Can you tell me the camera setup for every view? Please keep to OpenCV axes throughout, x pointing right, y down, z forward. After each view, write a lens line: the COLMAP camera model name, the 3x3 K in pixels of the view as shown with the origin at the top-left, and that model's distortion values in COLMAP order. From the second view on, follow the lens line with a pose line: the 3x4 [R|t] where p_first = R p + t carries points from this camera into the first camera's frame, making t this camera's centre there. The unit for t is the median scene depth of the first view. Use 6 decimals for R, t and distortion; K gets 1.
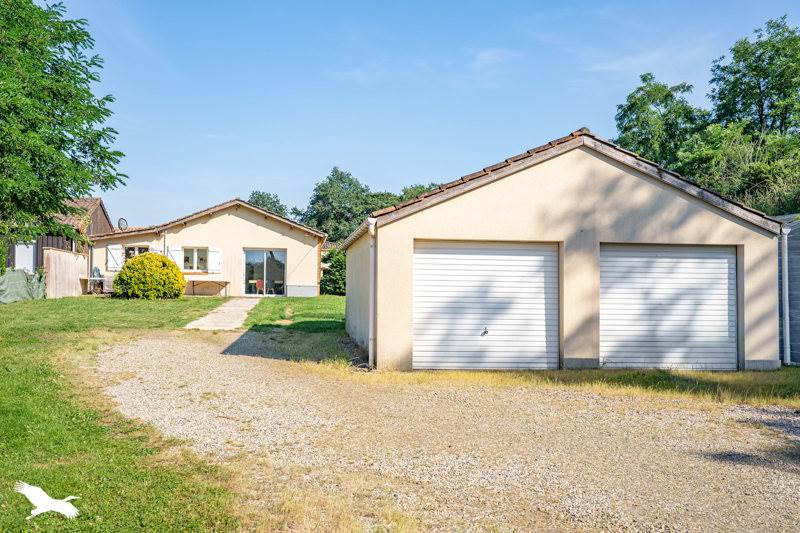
lens RADIAL K [[839.5, 0, 400.5], [0, 839.5, 264.4], [0, 0, 1]] dist [0.014548, 0.000000]
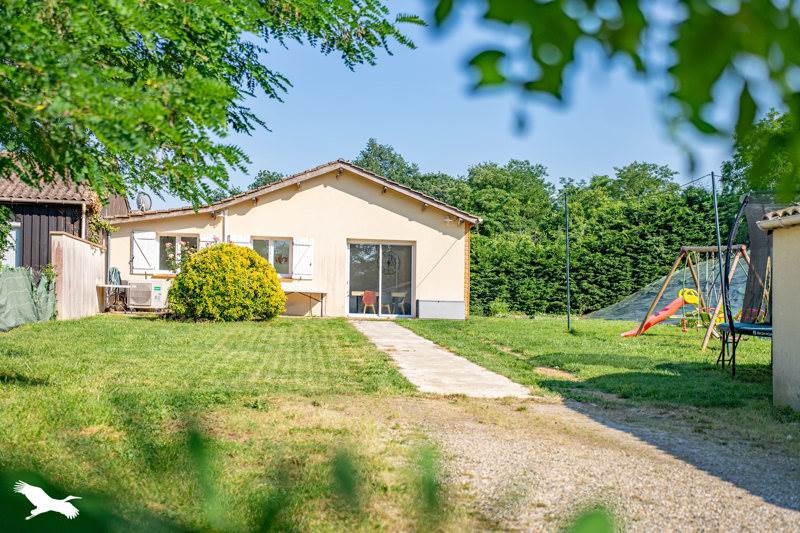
lens RADIAL K [[1103.0, 0, 399.6], [0, 1103.0, 269.2], [0, 0, 1]] dist [0.147358, 0.000000]
pose [[0.999437, 0.008331, -0.032507, -0.124685], [-0.008415, 0.999962, -0.002442, 0.004350], [0.032486, 0.002714, 0.999469, 0.186640]]
